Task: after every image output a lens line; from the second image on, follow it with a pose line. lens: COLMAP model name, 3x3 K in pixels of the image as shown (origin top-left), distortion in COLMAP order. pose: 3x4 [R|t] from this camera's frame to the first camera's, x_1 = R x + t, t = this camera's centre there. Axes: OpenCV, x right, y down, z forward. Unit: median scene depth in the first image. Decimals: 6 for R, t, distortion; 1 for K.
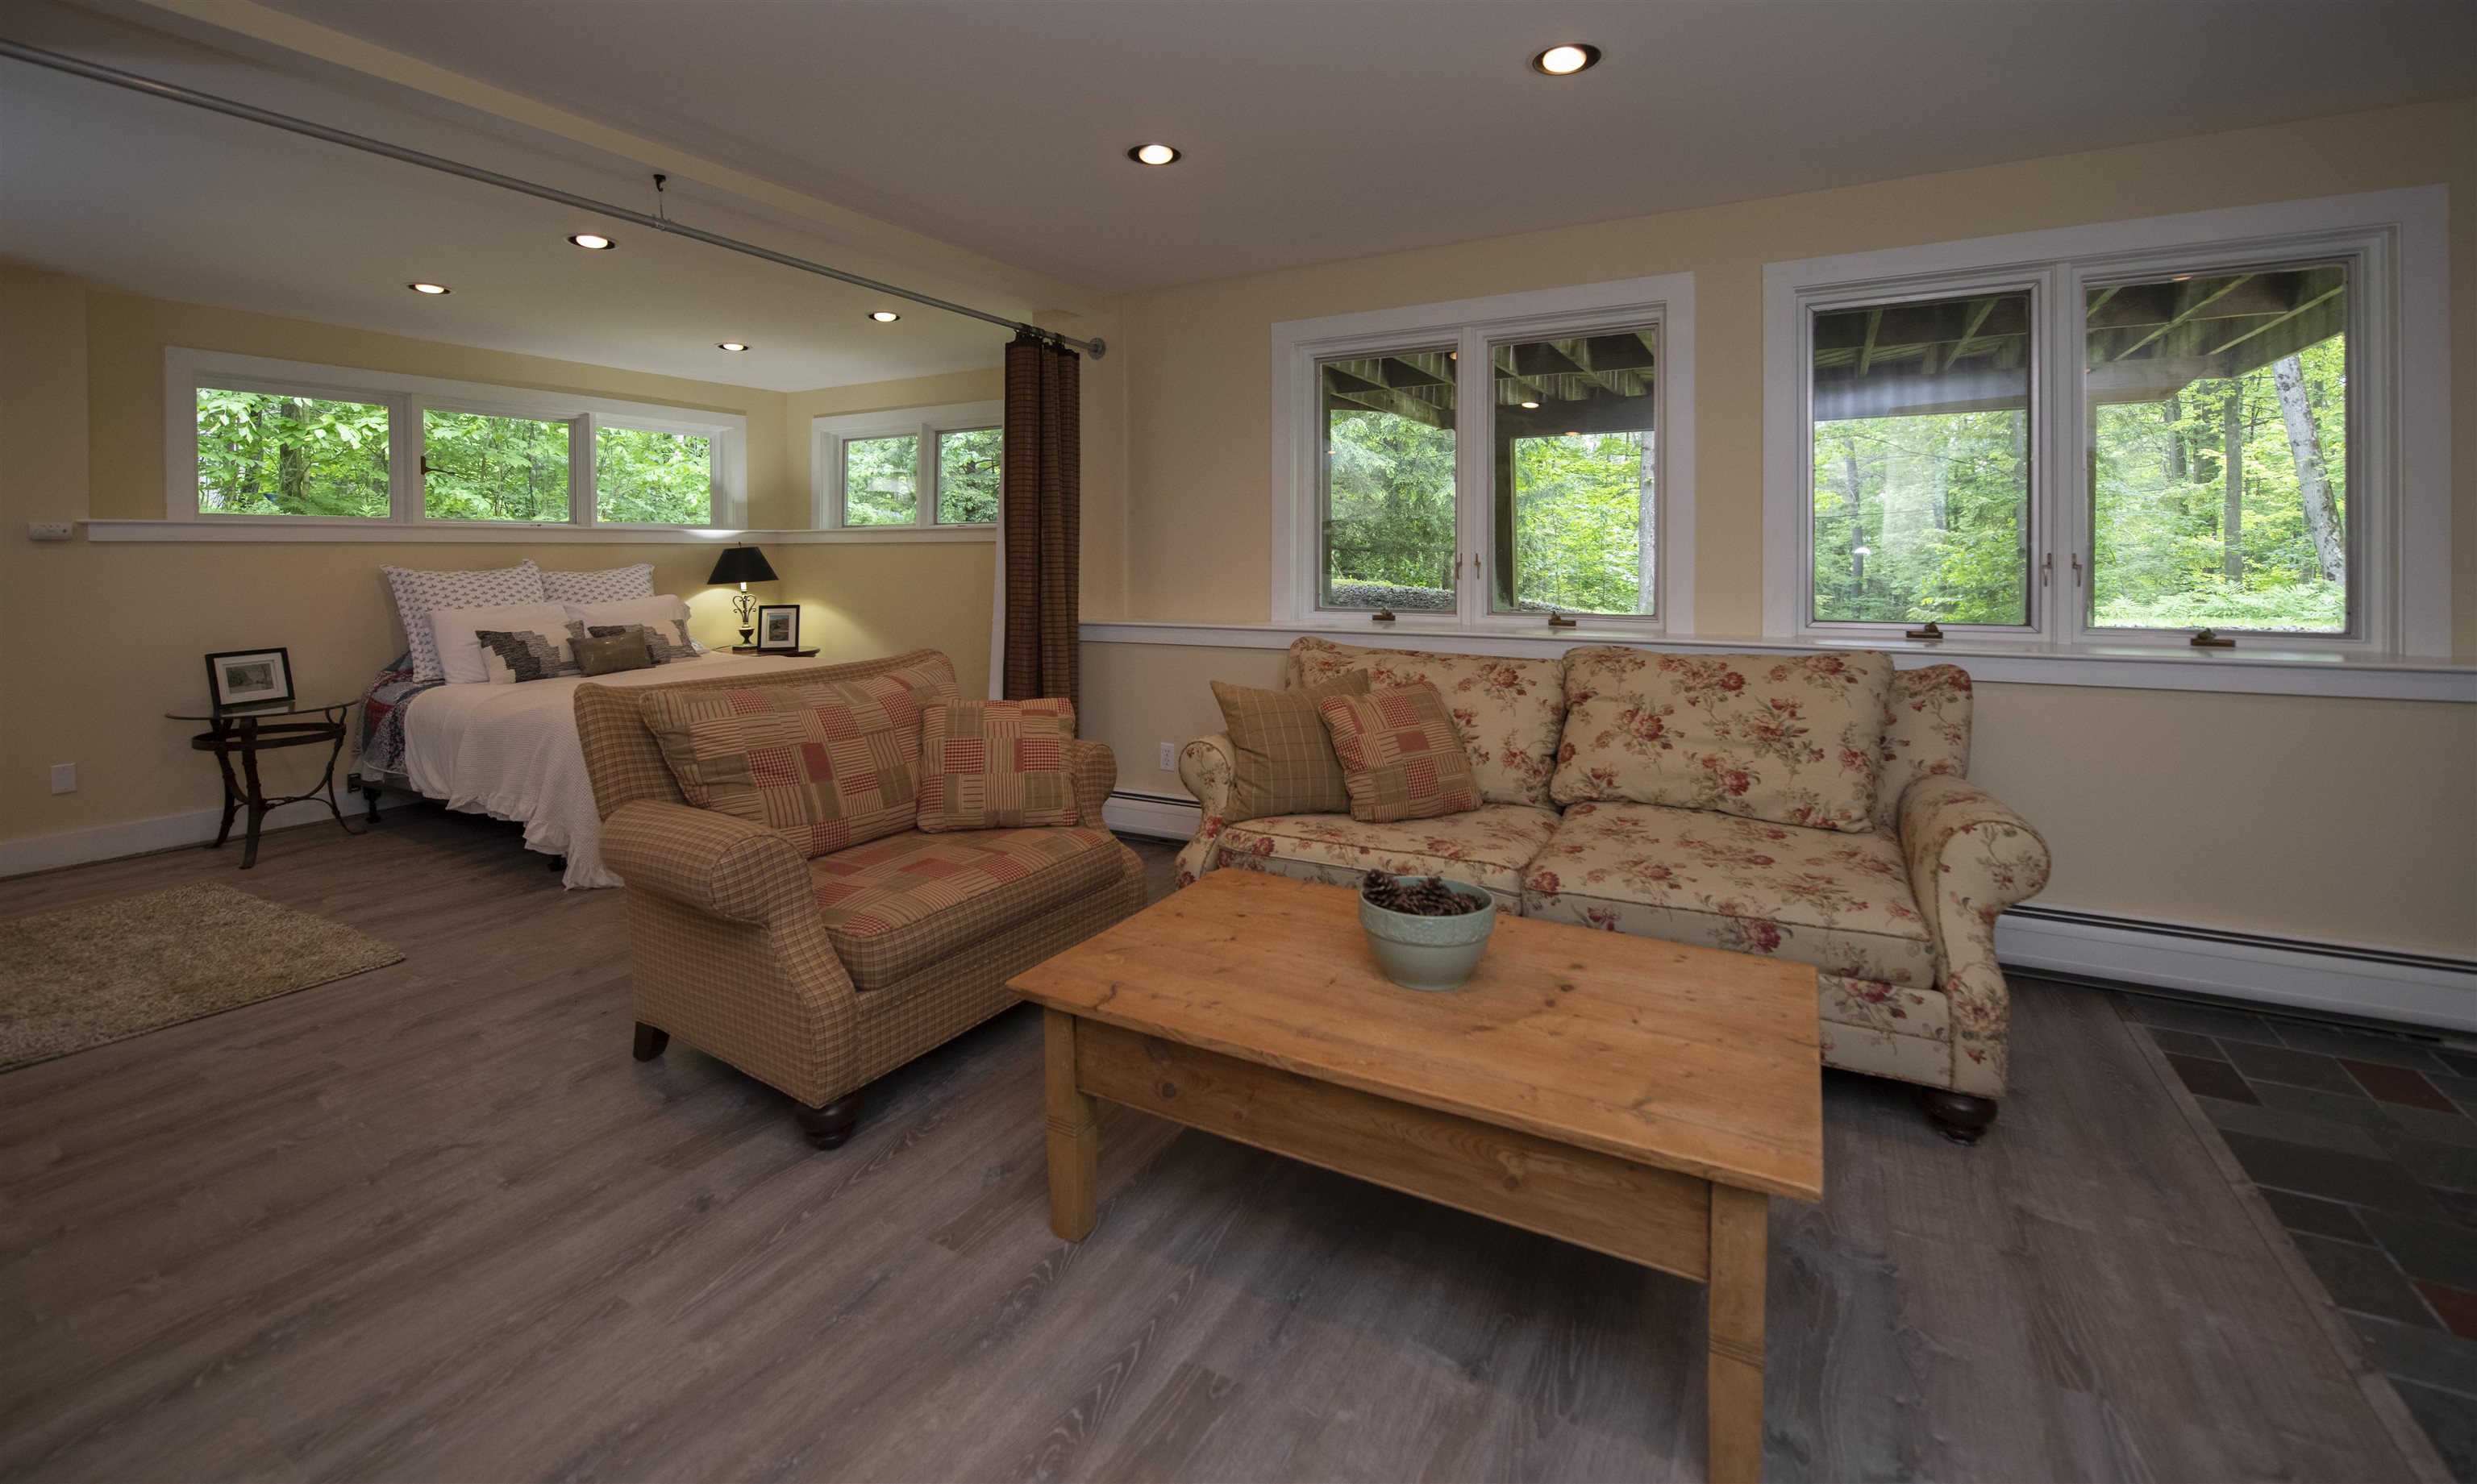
lens RADIAL K [[1011.6, 0, 1302.9], [0, 1011.6, 588.2], [0, 0, 1]] dist [-0.014904, -0.002001]
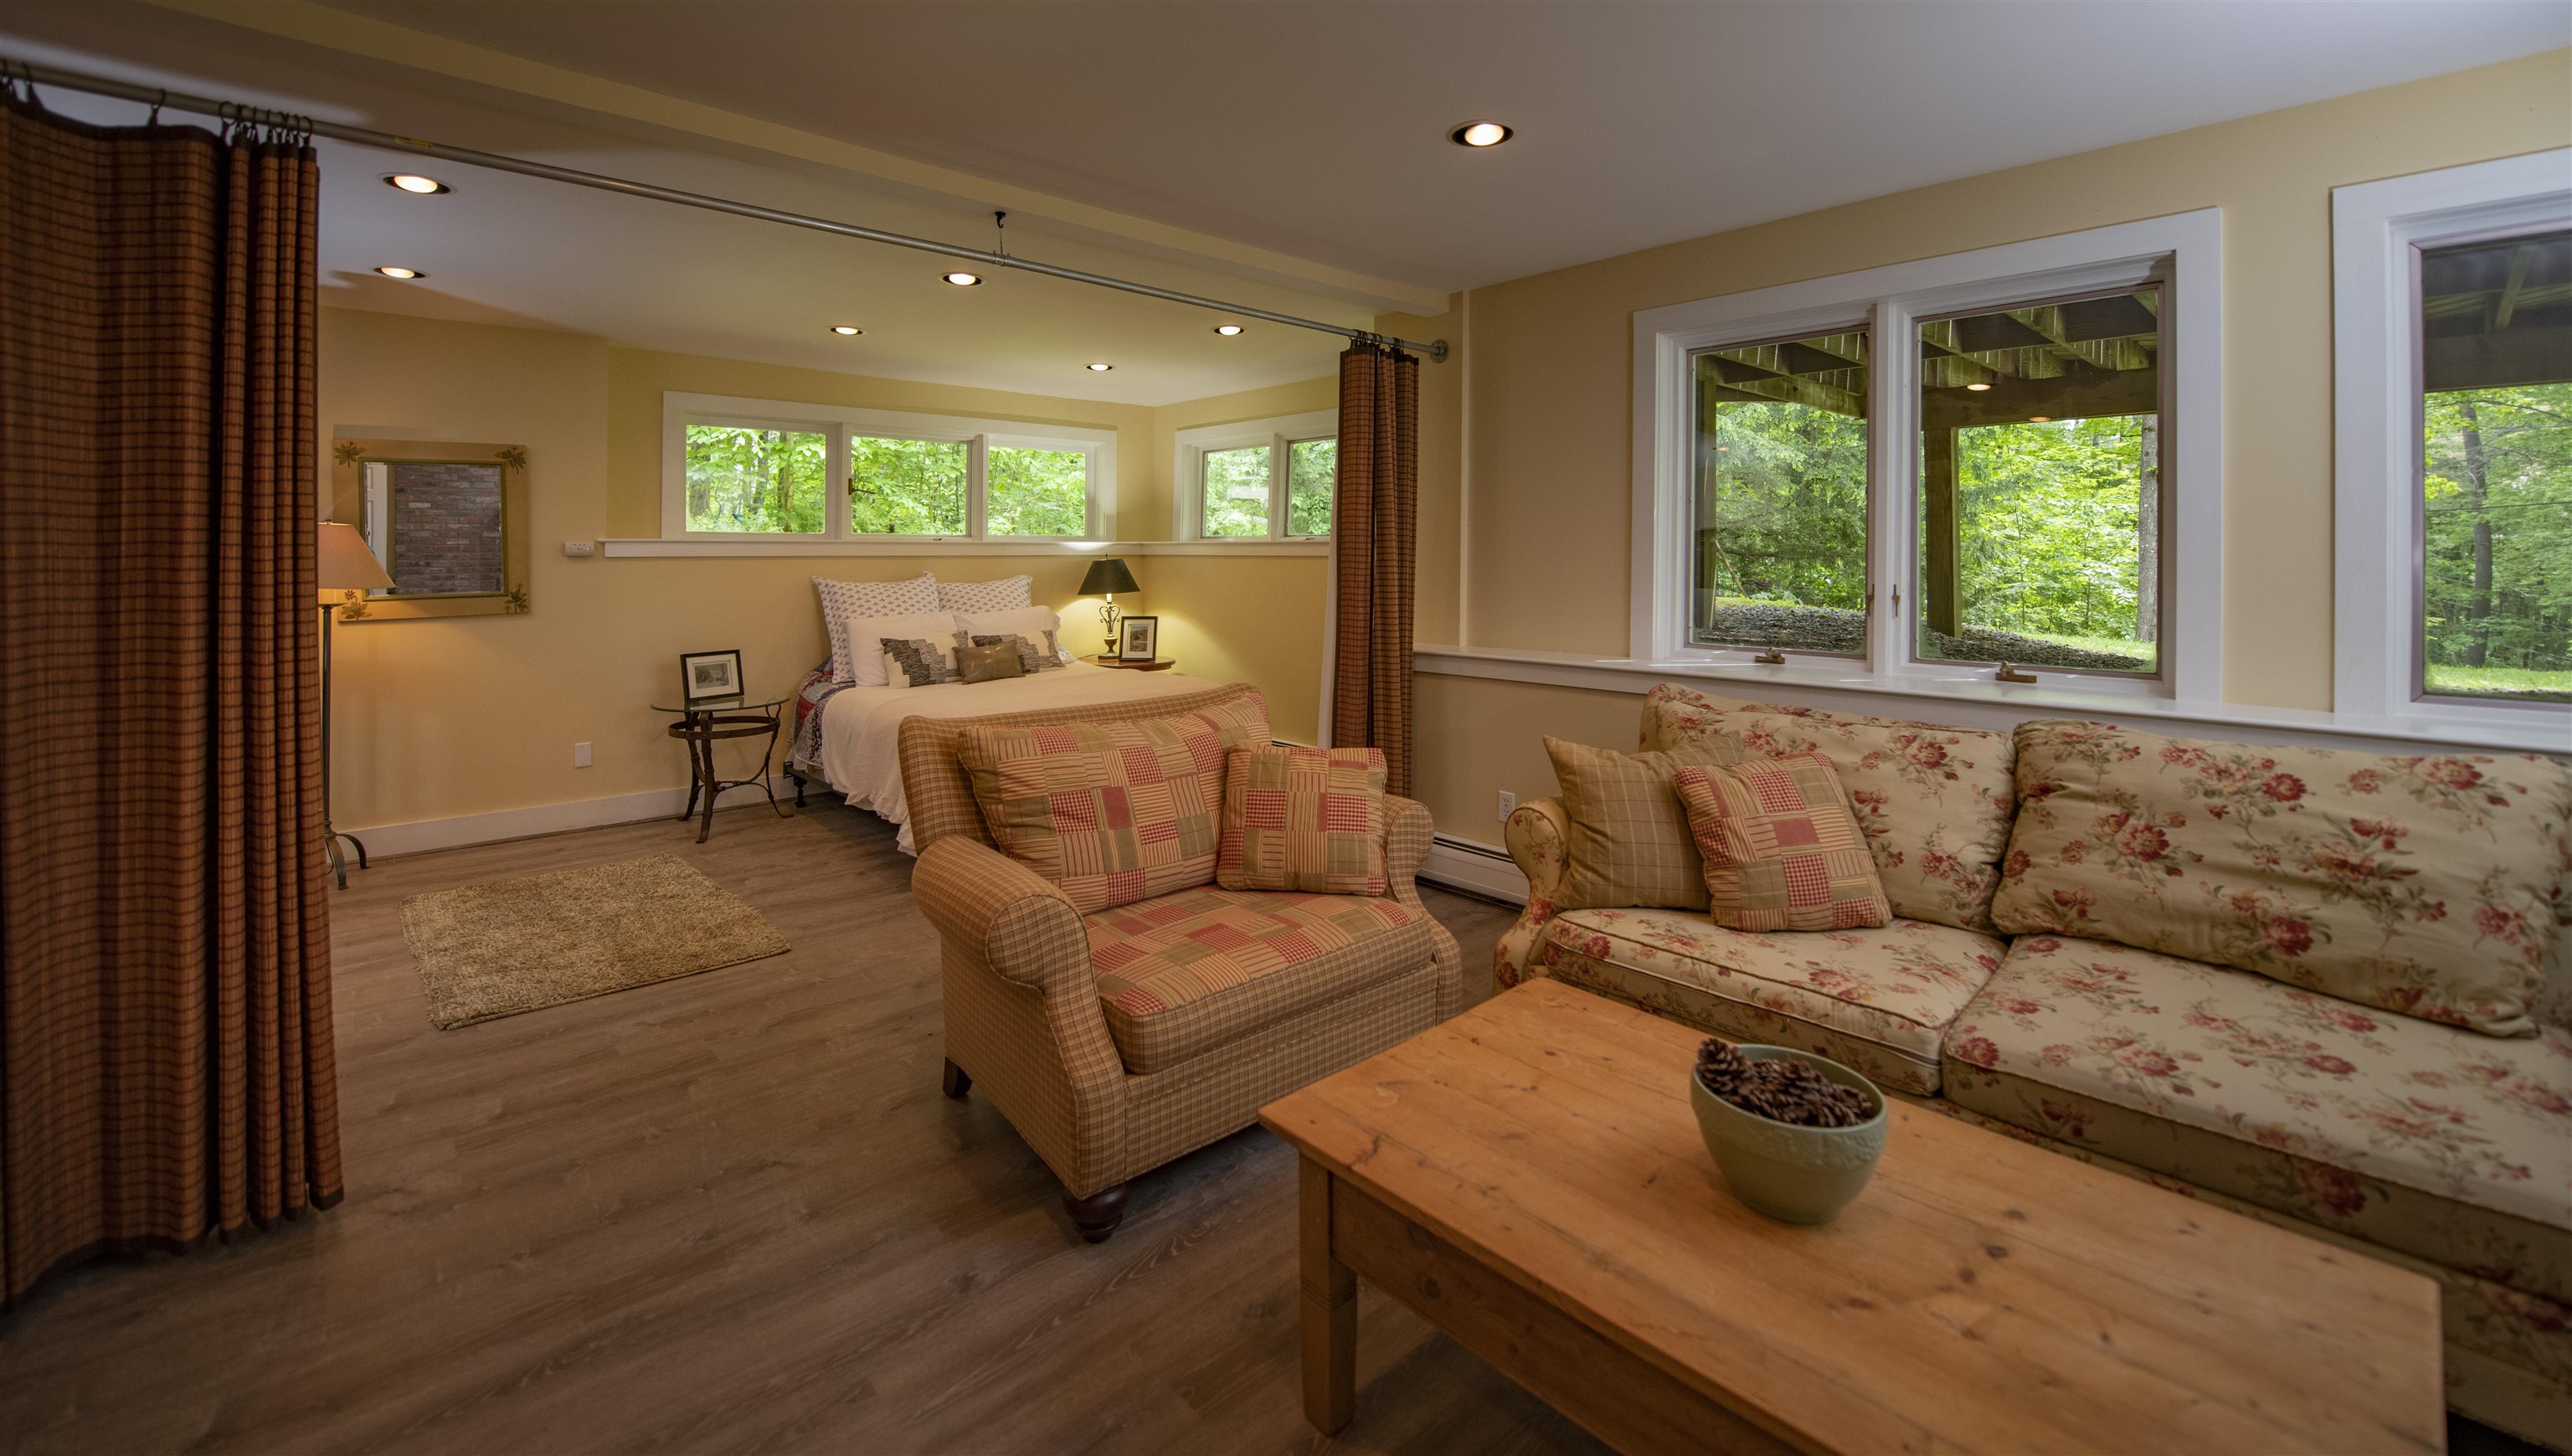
lens RADIAL K [[1071.3, 0, 1334.9], [0, 1071.3, 566.6], [0, 0, 1]] dist [-0.019289, -0.001389]
pose [[0.946356, 0.008360, -0.323018, 0.037686], [-0.015319, 0.999702, -0.019008, -0.037619], [0.322763, 0.022936, 0.946202, 0.094087]]
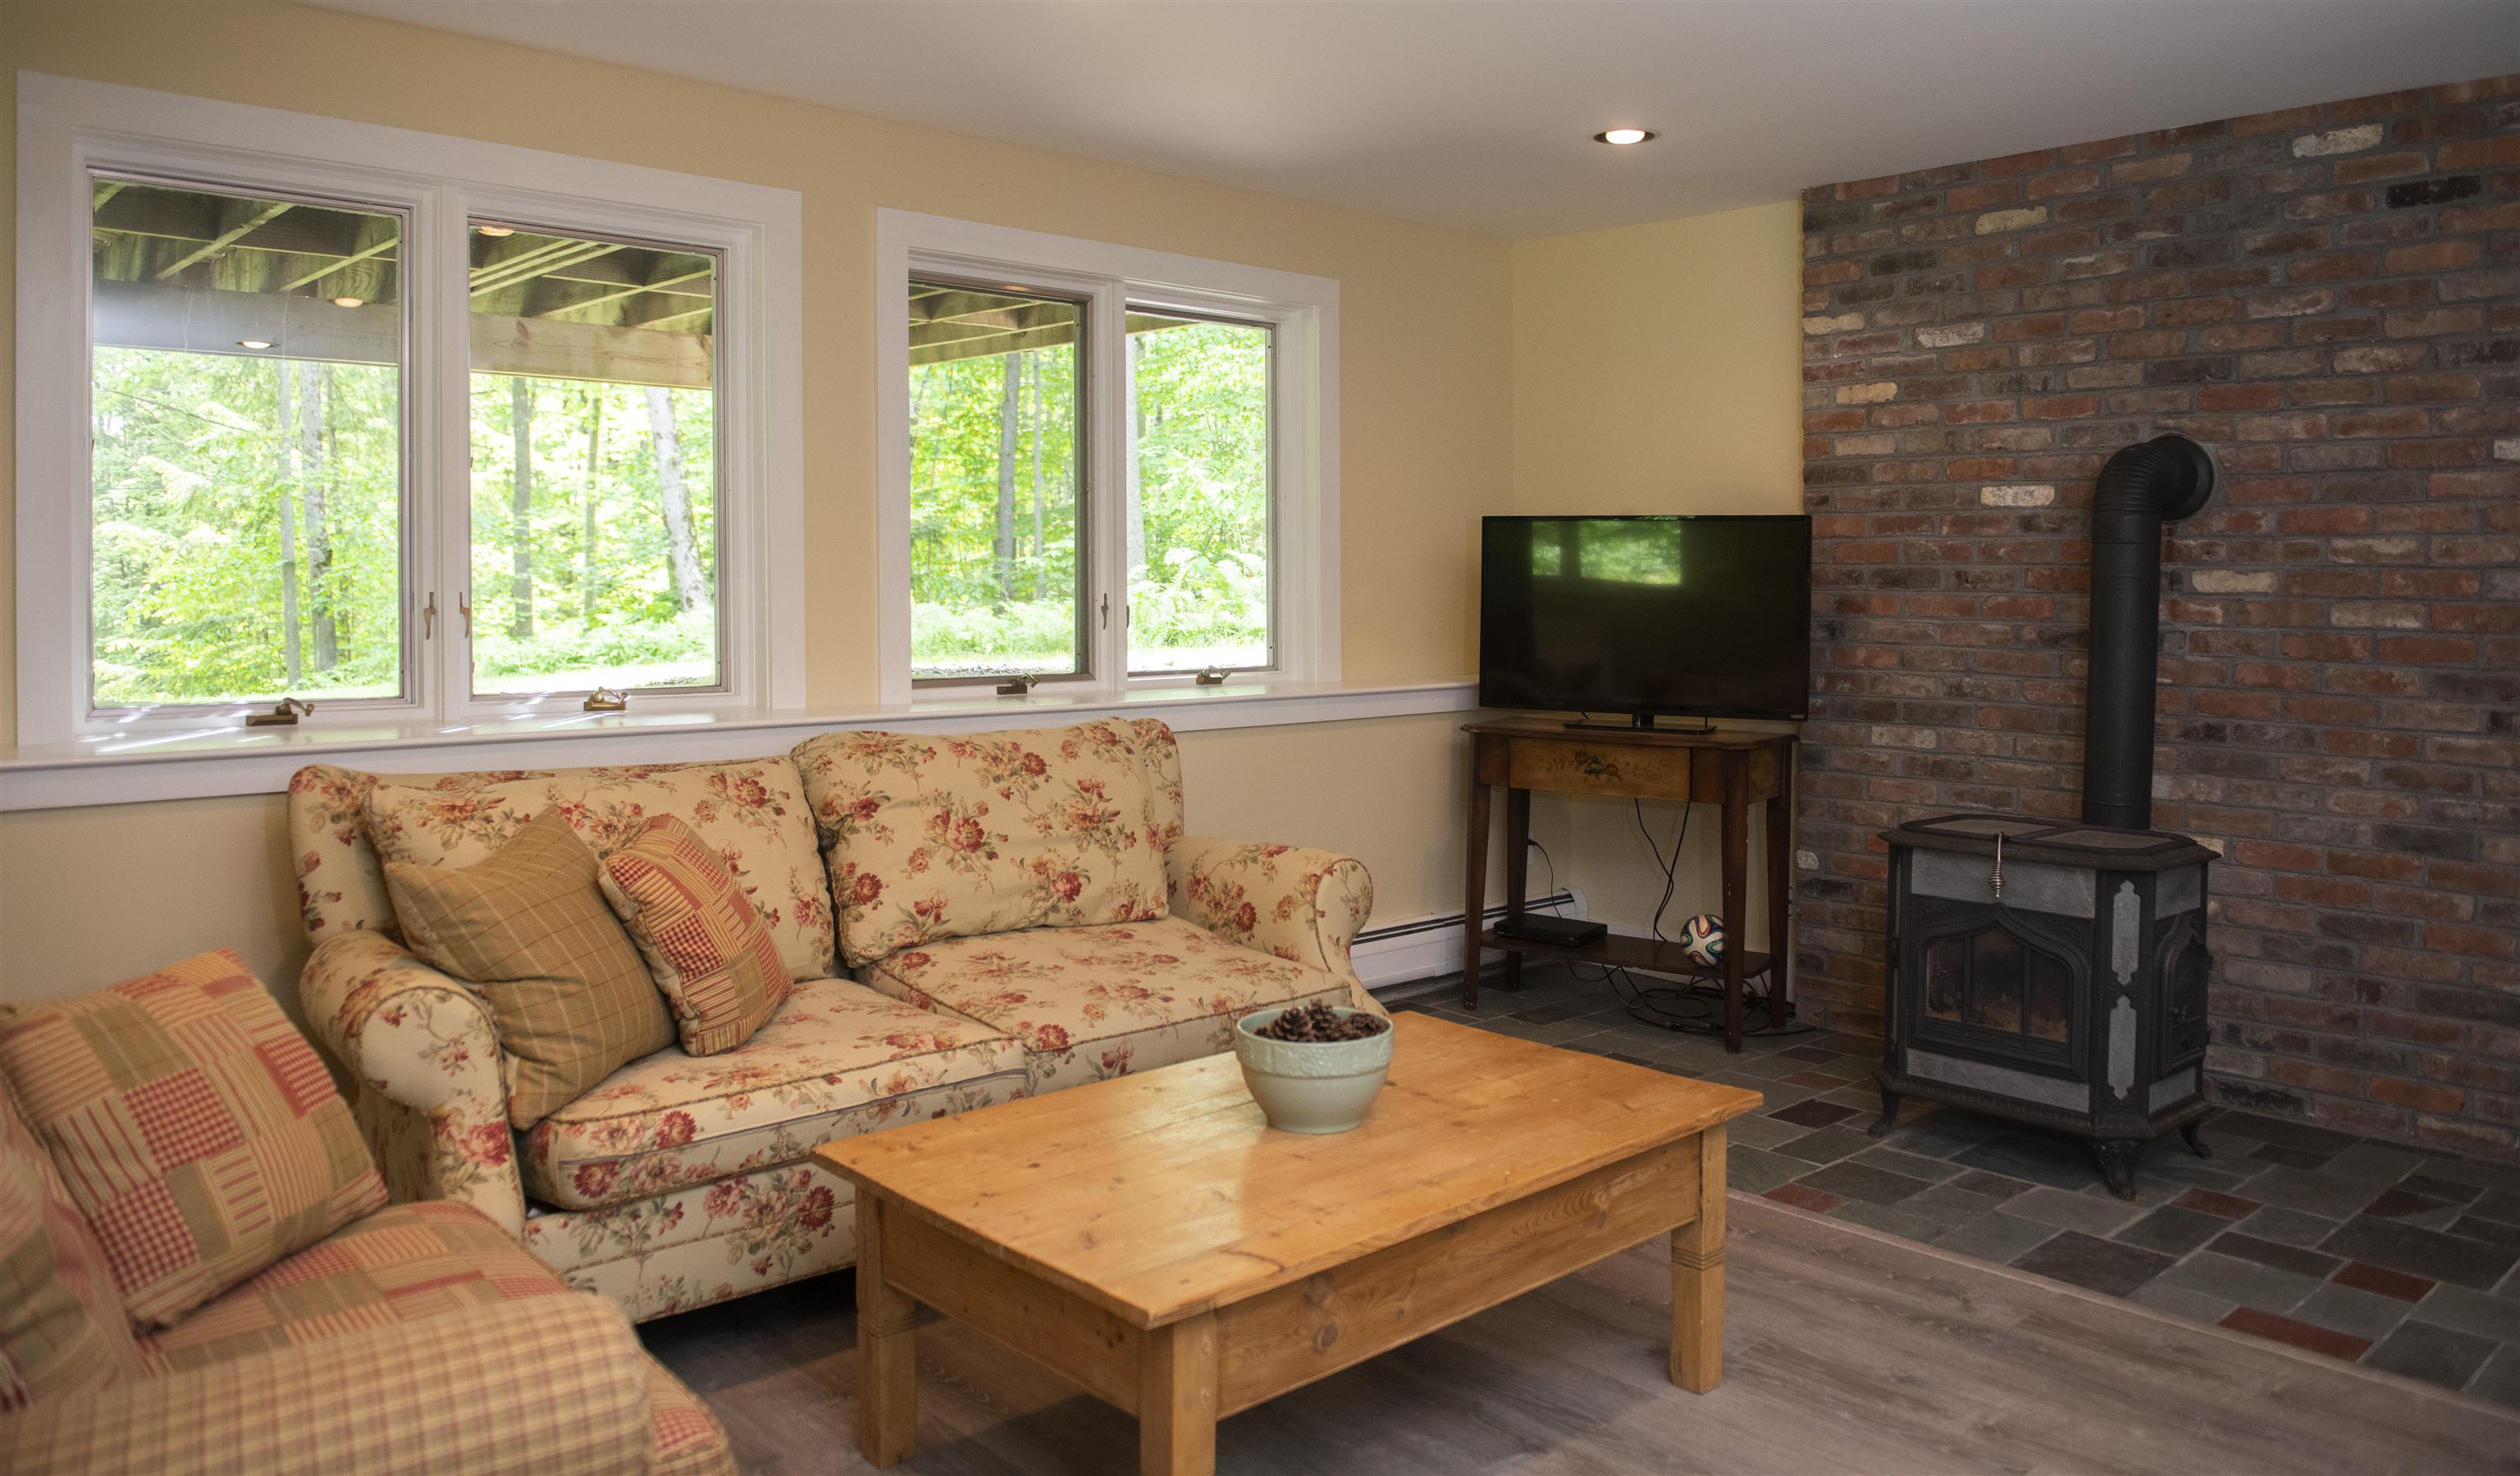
lens RADIAL K [[1685.6, 0, 1268.9], [0, 1685.6, 712.8], [0, 0, 1]] dist [-0.039900, -0.000891]
pose [[0.337252, -0.062319, 0.939349, -0.779154], [0.024092, 0.998051, 0.057564, -0.017438], [-0.941106, 0.003217, 0.338096, 0.384436]]
